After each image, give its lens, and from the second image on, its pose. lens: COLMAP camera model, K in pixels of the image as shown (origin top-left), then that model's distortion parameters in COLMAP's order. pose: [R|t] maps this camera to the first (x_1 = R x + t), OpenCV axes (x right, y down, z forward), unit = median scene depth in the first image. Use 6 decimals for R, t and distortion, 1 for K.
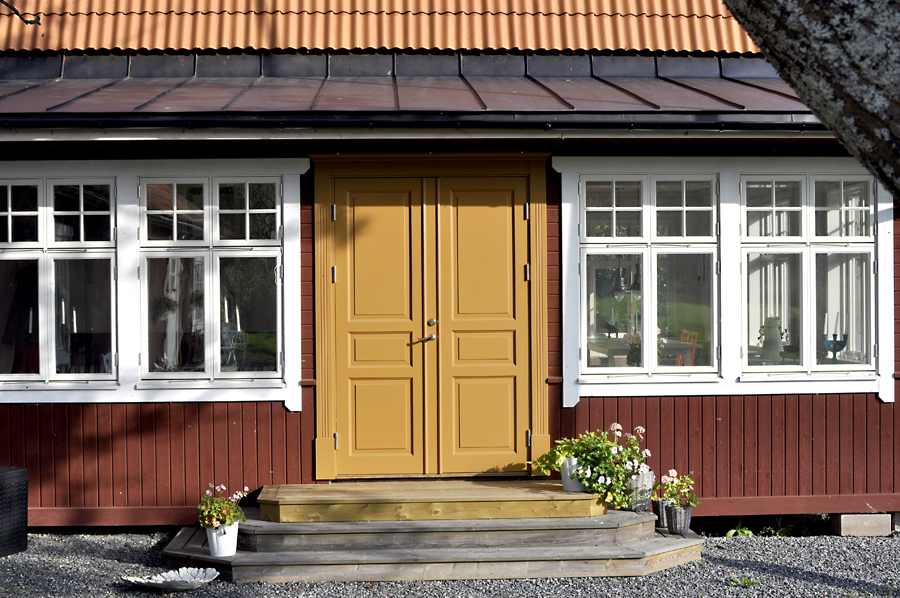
lens RADIAL K [[1367.2, 0, 450.0], [0, 1367.2, 299.0], [0, 0, 1]] dist [-0.119571, 0.016512]
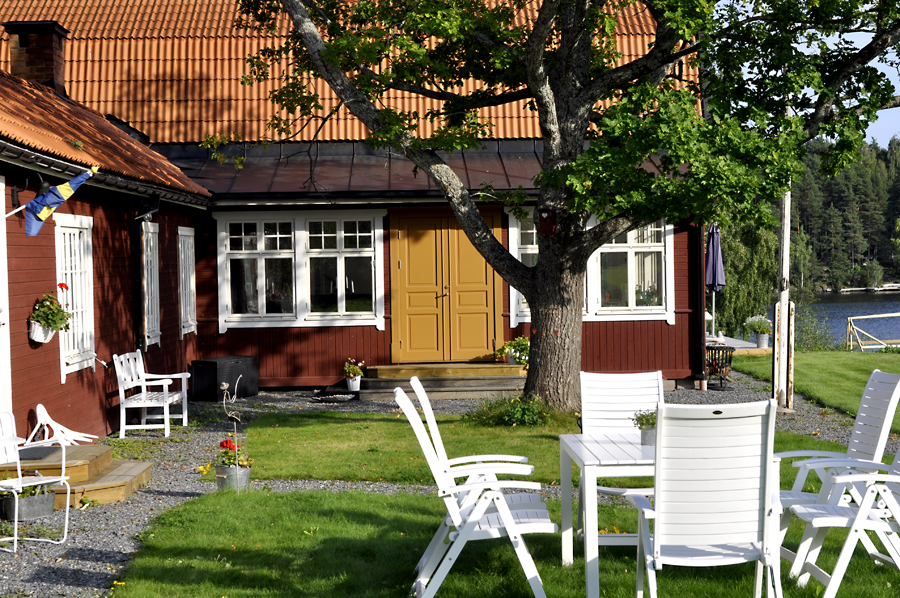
lens RADIAL K [[1858.2, 0, 450.0], [0, 1858.2, 299.0], [0, 0, 1]] dist [0.004663, -0.000359]
pose [[0.999834, -0.009908, -0.015297, 0.034447], [0.009909, 0.999951, 0.000044, 0.034642], [0.015295, -0.000196, 0.999883, -1.798404]]
